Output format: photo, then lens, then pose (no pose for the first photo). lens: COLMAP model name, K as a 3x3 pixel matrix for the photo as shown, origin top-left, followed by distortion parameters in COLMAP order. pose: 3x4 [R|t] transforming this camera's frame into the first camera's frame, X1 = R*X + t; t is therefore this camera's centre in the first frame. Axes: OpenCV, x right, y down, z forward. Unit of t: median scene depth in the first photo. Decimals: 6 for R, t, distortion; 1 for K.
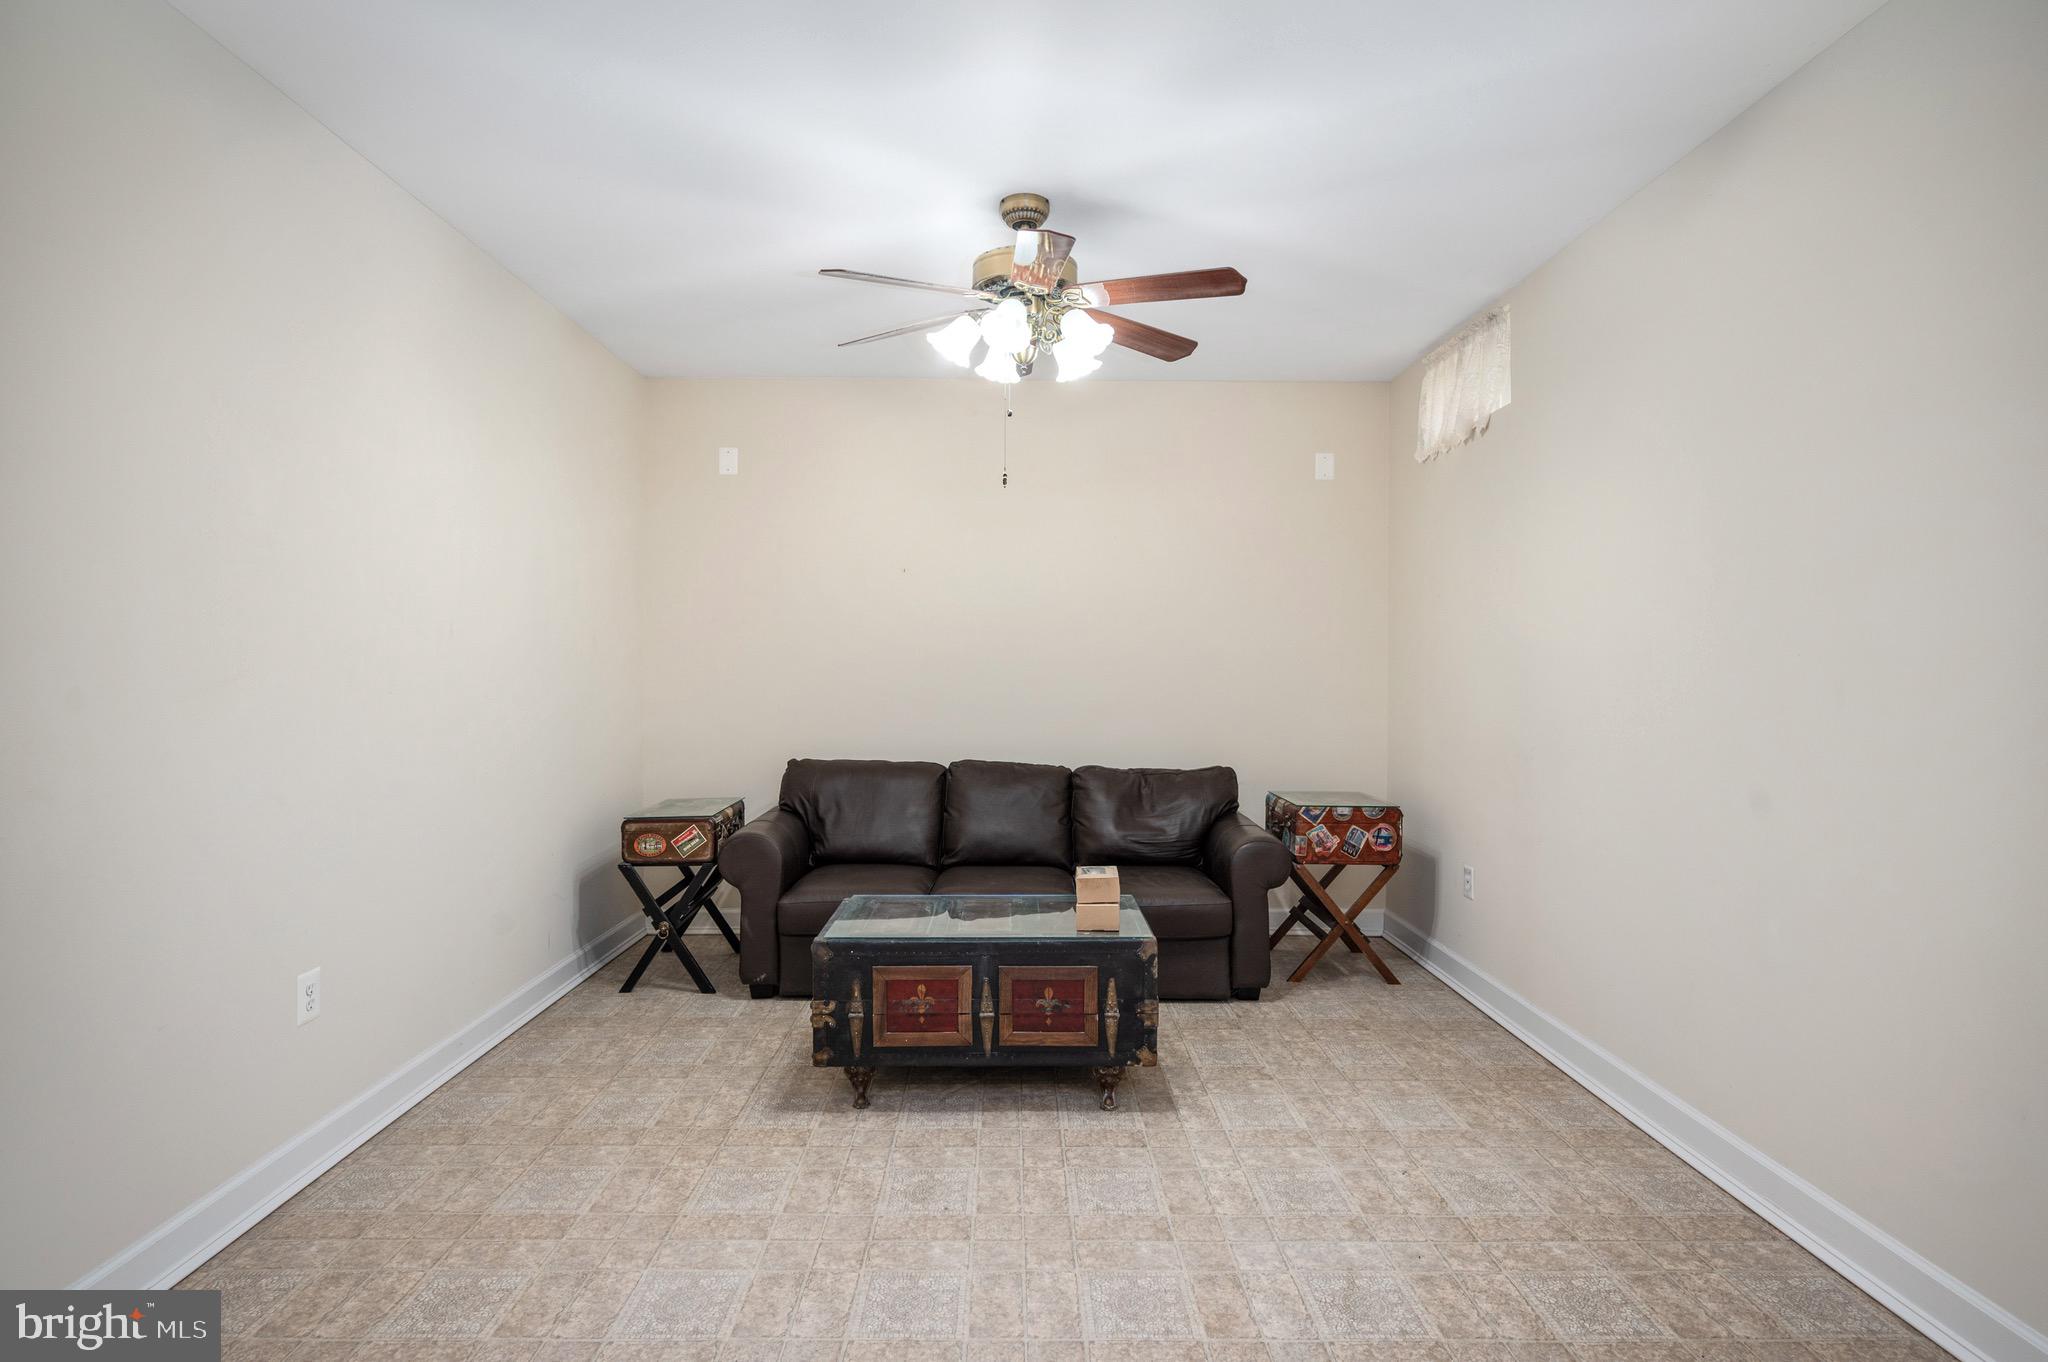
lens RADIAL K [[1070.1, 0, 1024.0], [0, 1070.1, 681.0], [0, 0, 1]] dist [-0.002675, -0.000629]
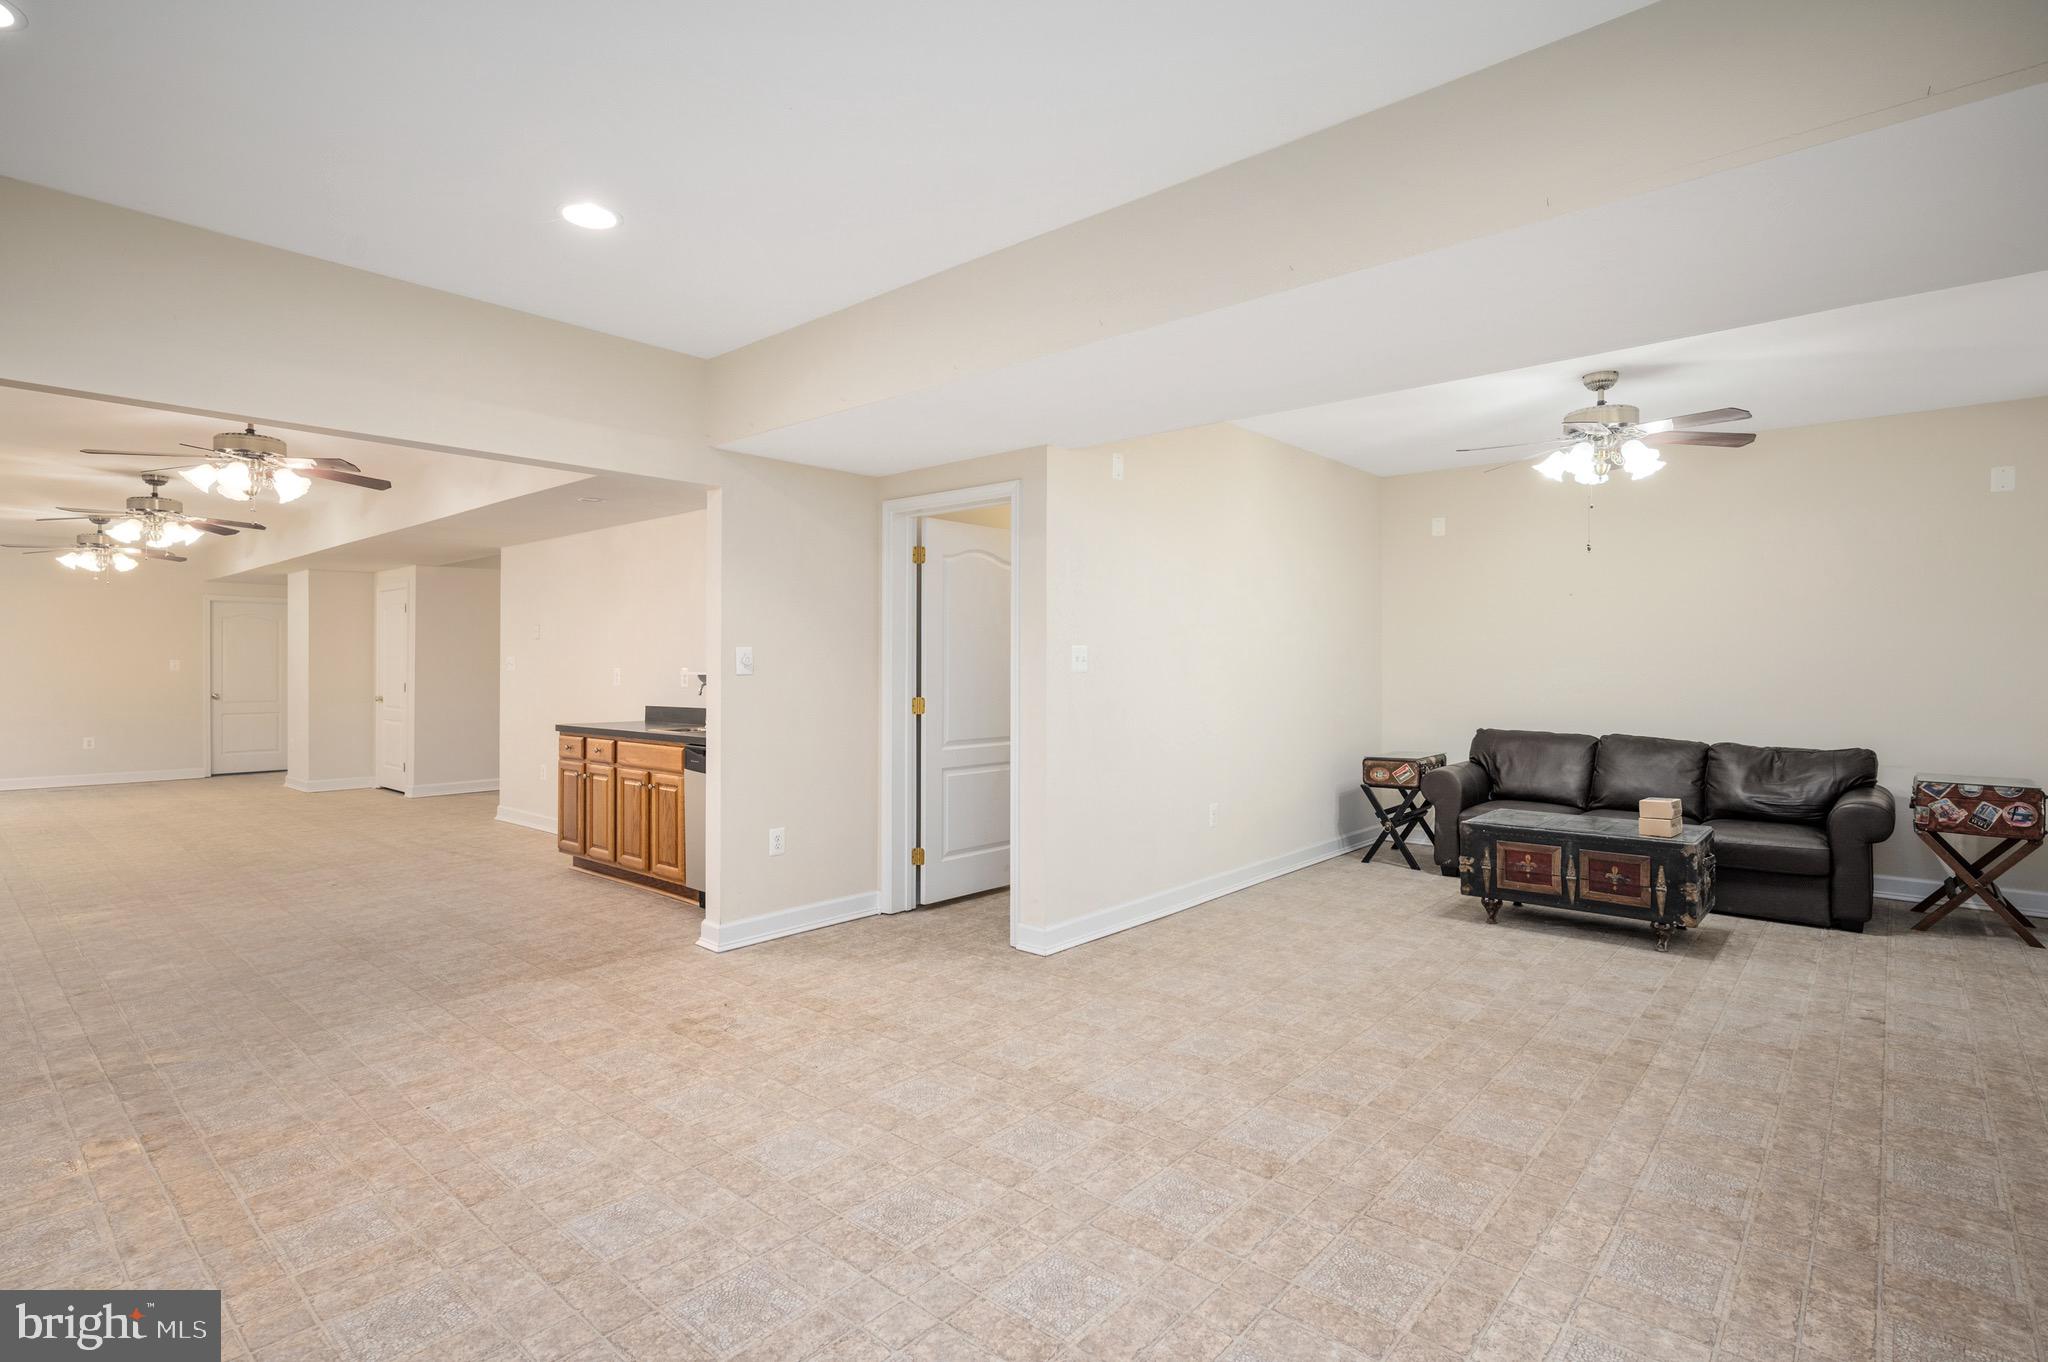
lens RADIAL K [[1003.7, 0, 1020.9], [0, 1003.7, 656.9], [0, 0, 1]] dist [0.000821, 0.000275]
pose [[0.750133, -0.009107, -0.661224, 0.351890], [-0.005185, 0.999793, -0.019652, 0.007920], [0.661266, 0.018170, 0.749931, -0.714436]]
